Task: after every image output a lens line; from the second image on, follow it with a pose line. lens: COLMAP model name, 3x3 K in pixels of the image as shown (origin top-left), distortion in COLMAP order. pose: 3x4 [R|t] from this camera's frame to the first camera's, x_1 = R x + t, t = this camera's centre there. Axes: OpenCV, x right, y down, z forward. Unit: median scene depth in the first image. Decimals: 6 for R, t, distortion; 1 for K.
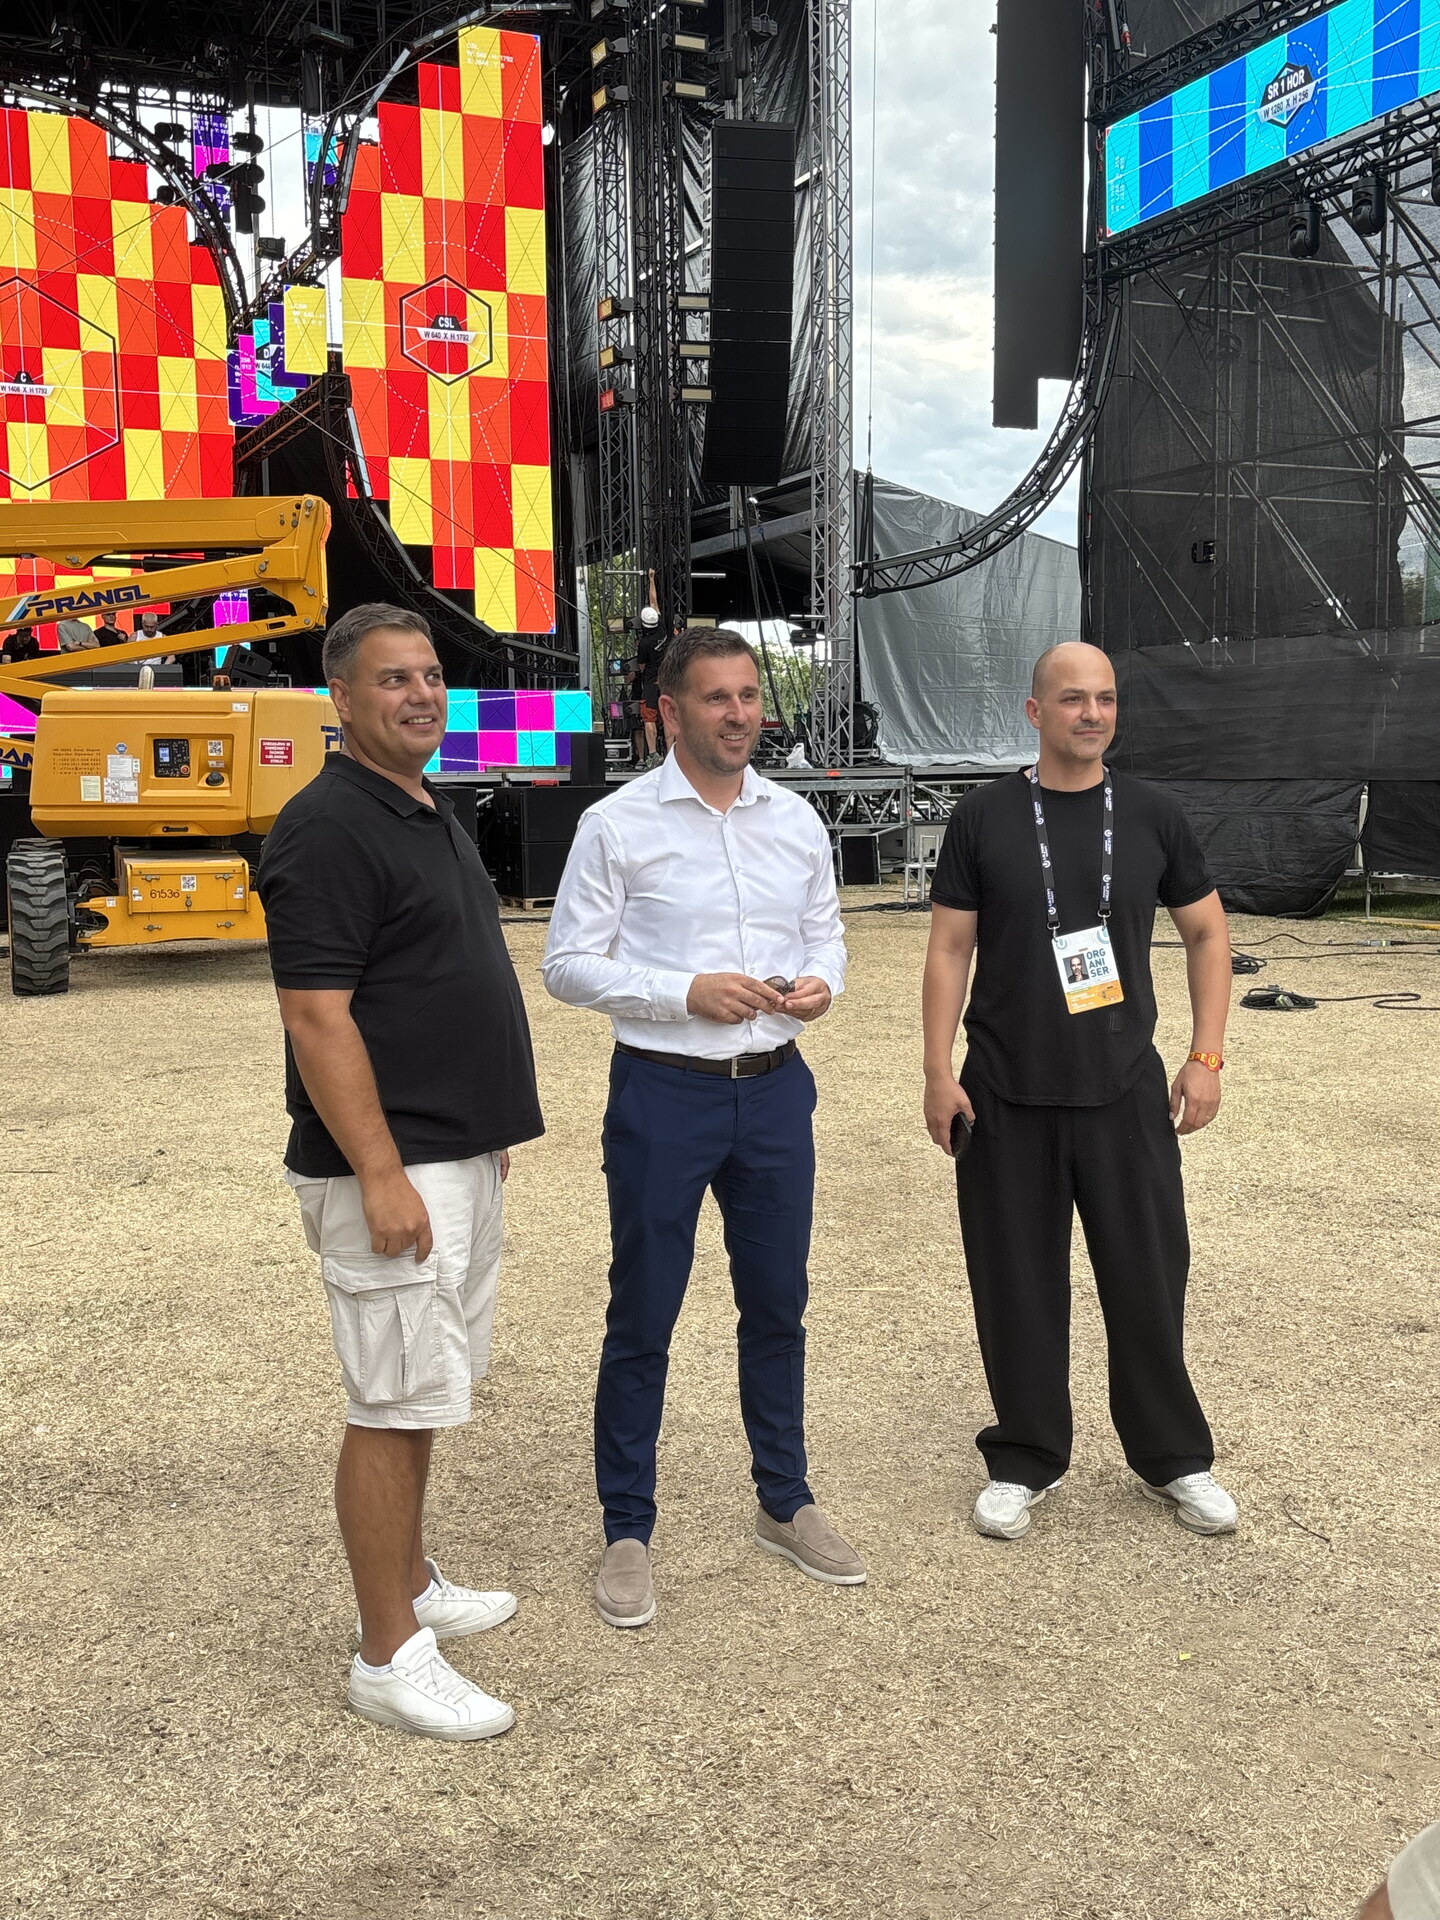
lens RADIAL K [[1969.1, 0, 741.6], [0, 1969.1, 985.2], [0, 0, 1]] dist [0.021345, 0.000000]
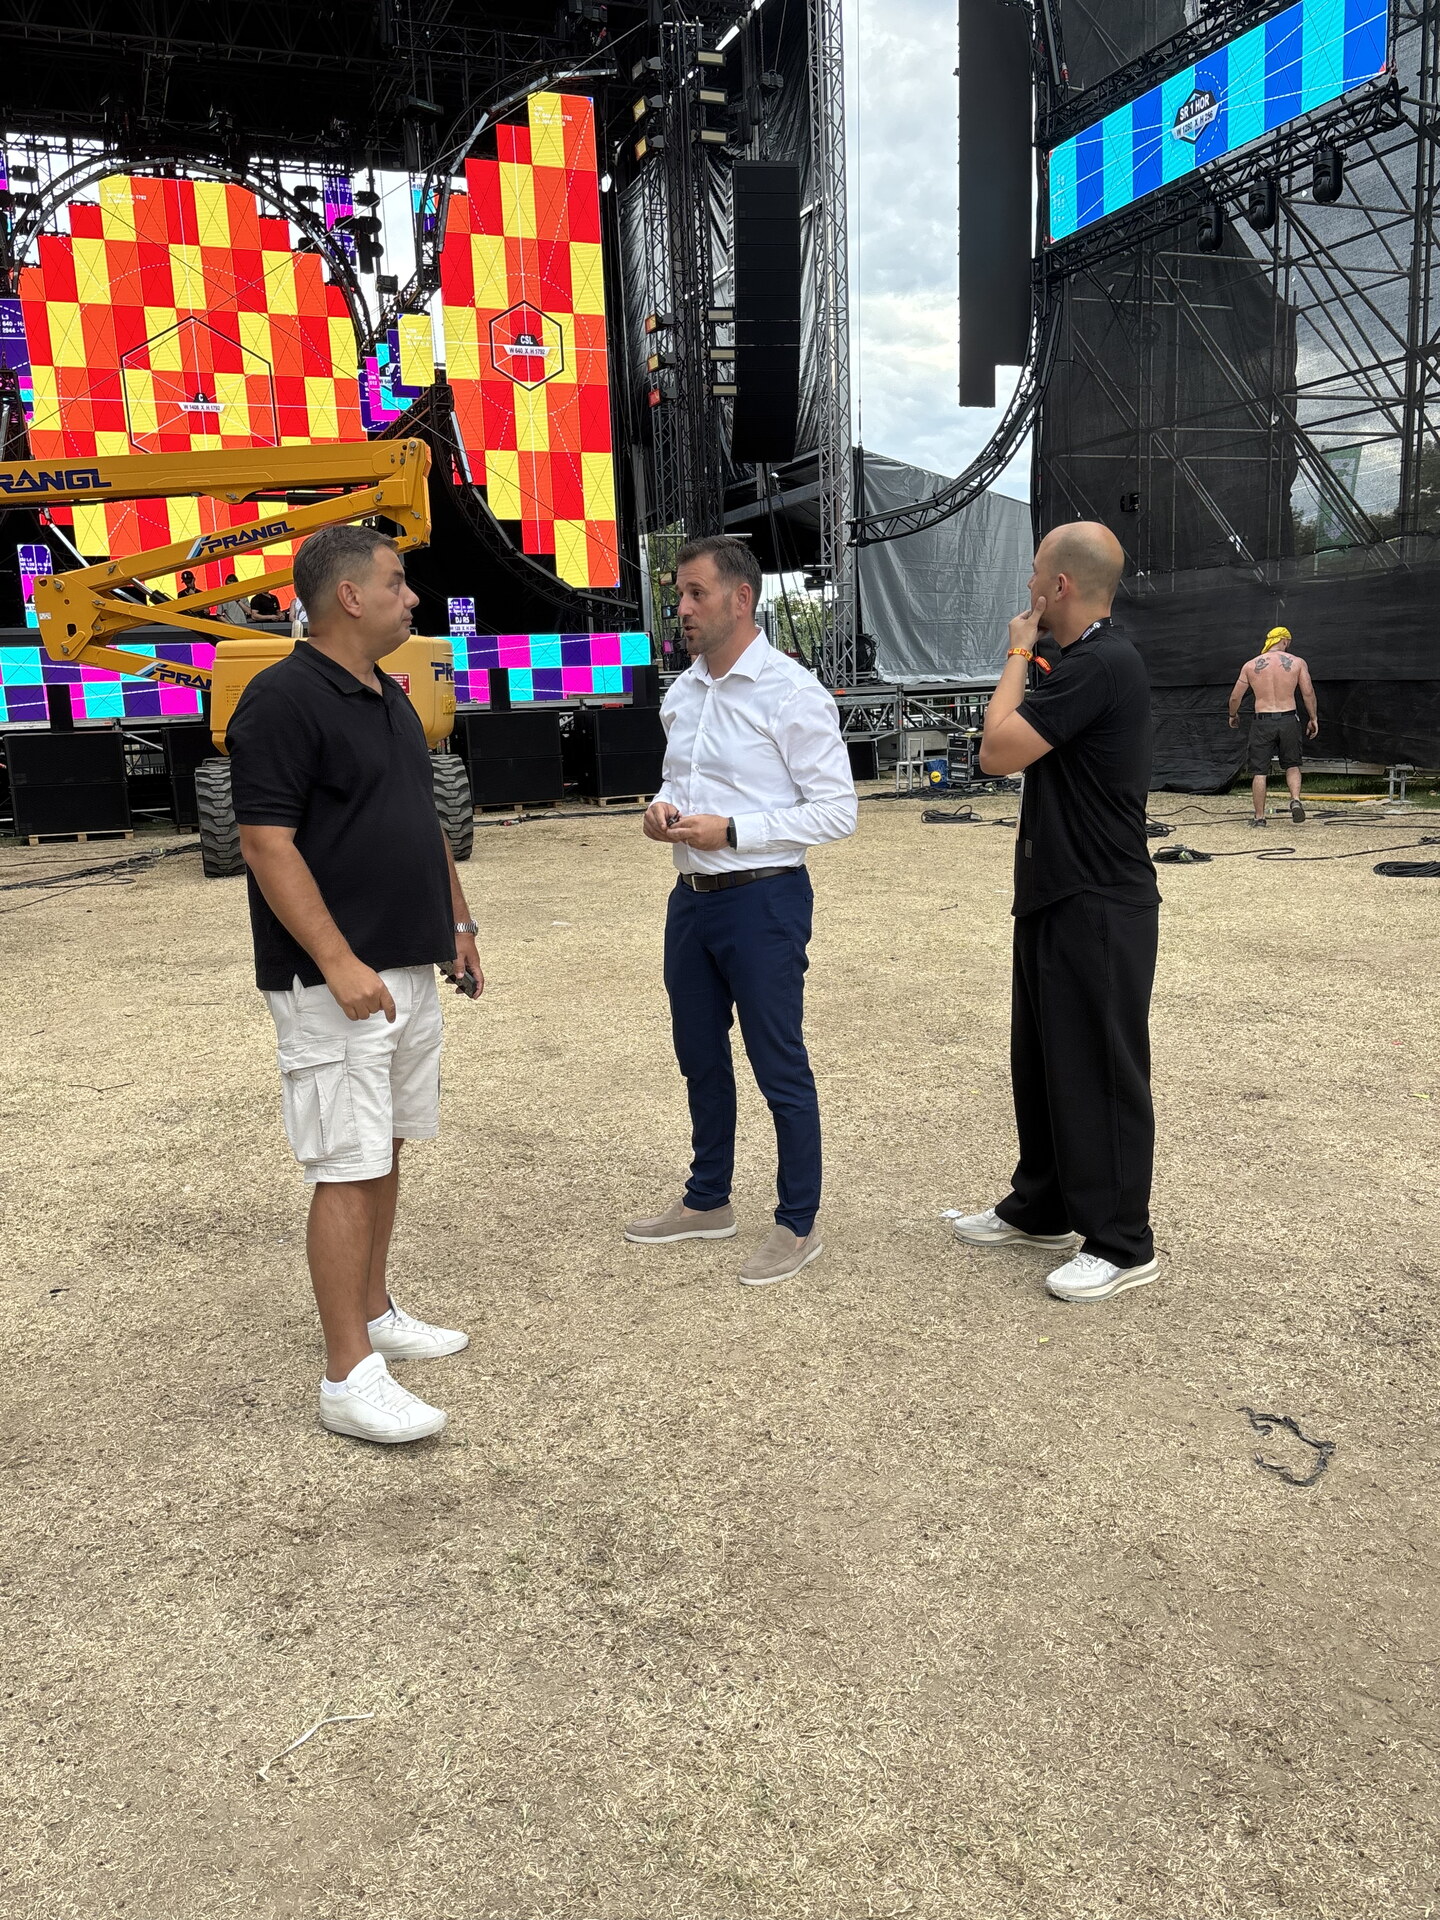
lens RADIAL K [[1510.7, 0, 722.1], [0, 1510.7, 997.2], [0, 0, 1]] dist [0.022366, -0.021705]
pose [[0.998798, -0.021246, -0.044162, 0.011782], [0.024936, 0.996089, 0.084766, 0.005528], [0.042188, -0.085765, 0.995422, 0.006116]]
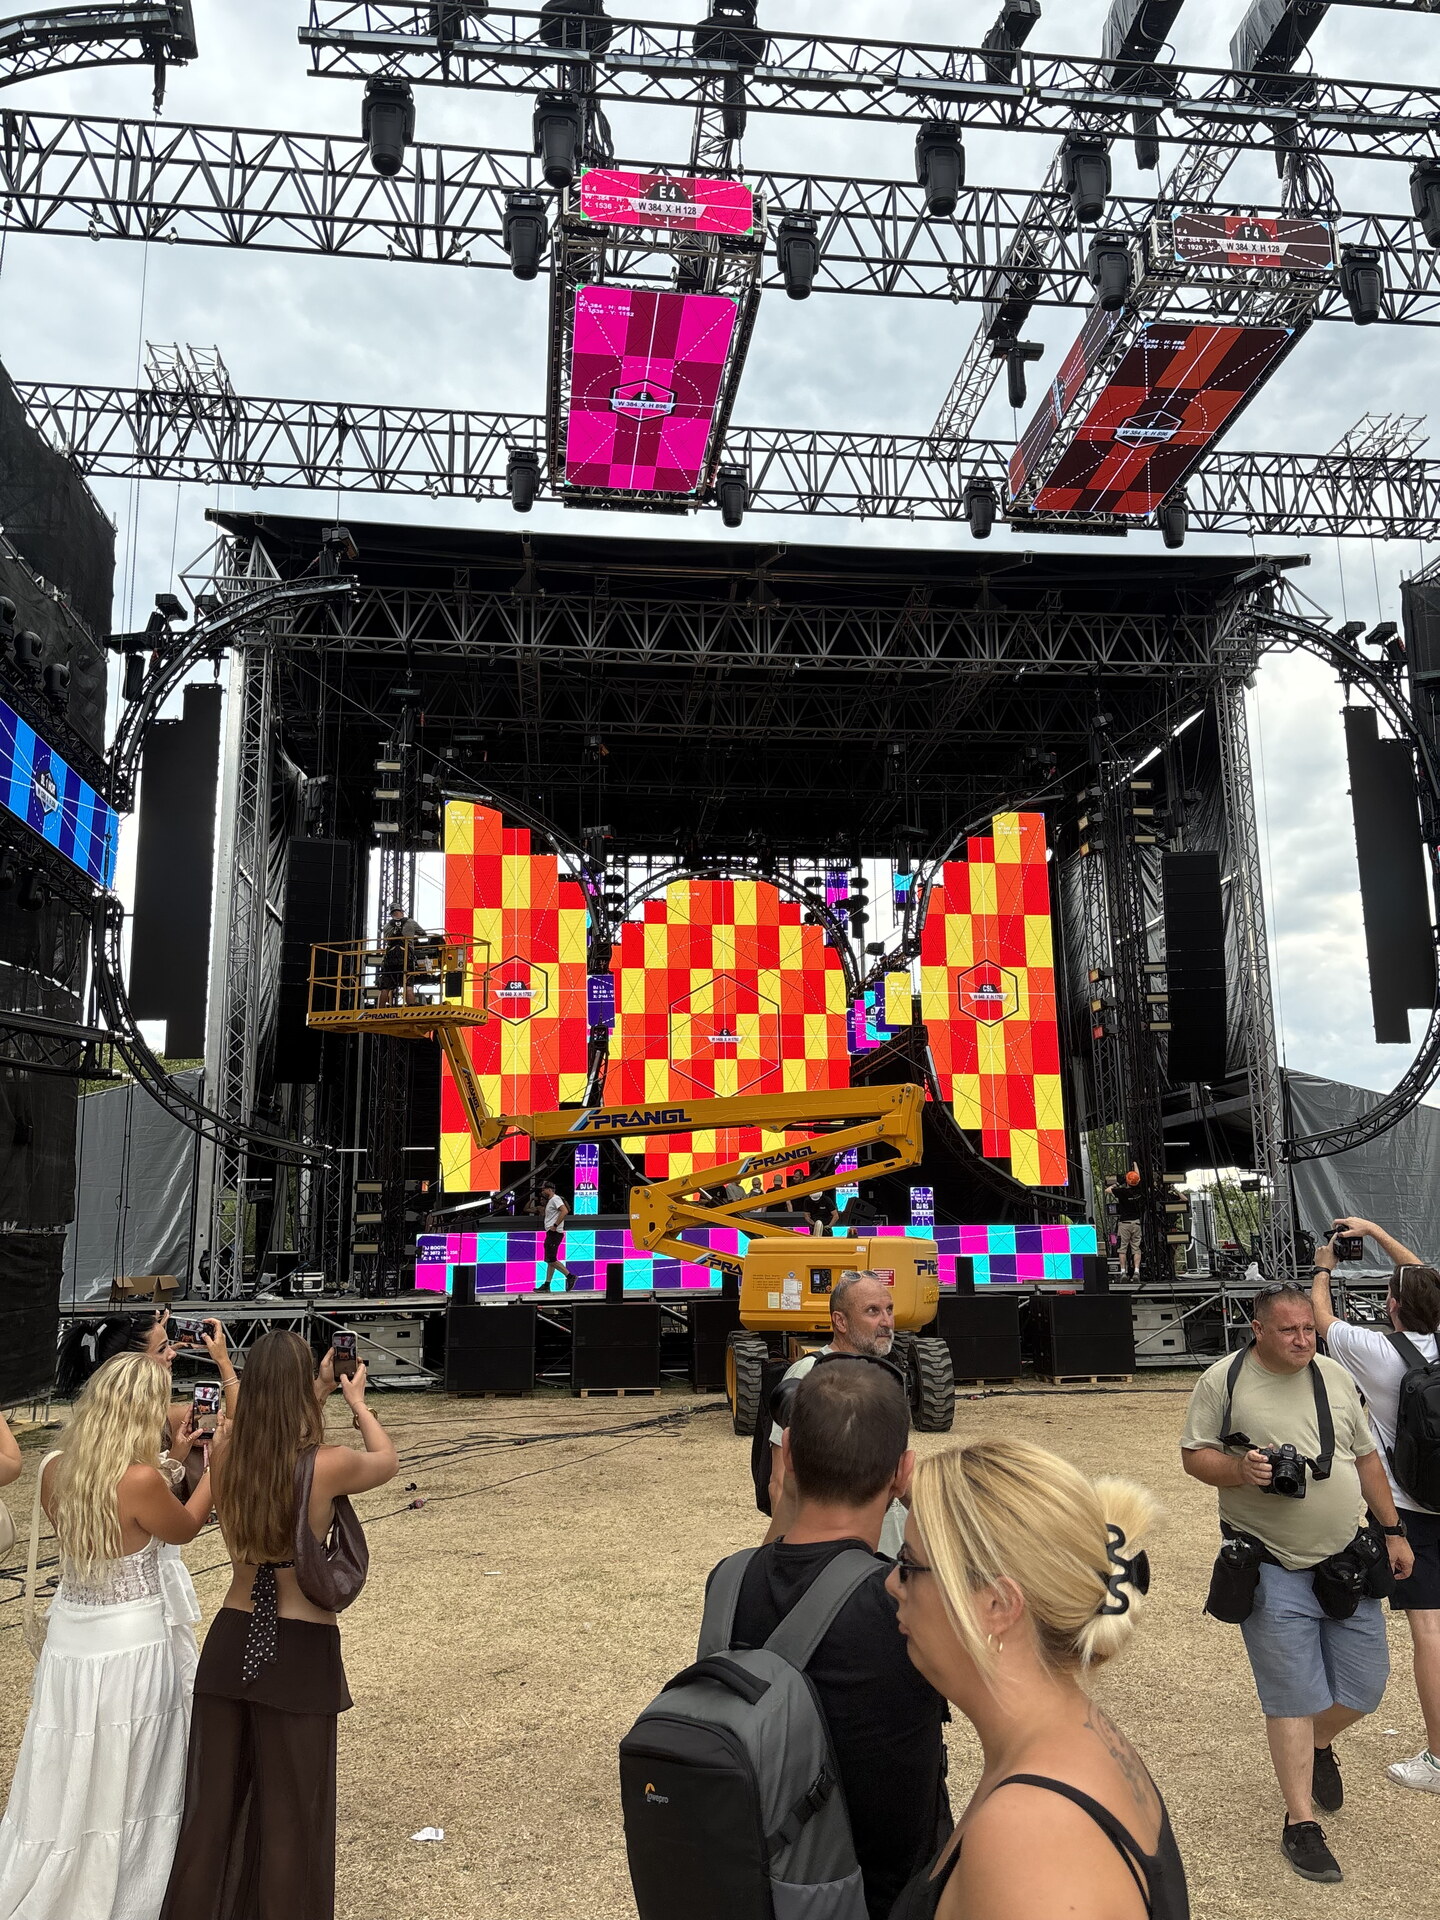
lens RADIAL K [[1469.8, 0, 730.2], [0, 1469.8, 960.2], [0, 0, 1]] dist [0.040998, -0.048411]
pose [[0.951557, -0.064845, -0.300556, 0.007614], [-0.031688, 0.951621, -0.305636, 0.003601], [0.305834, 0.300354, 0.903467, -0.139775]]
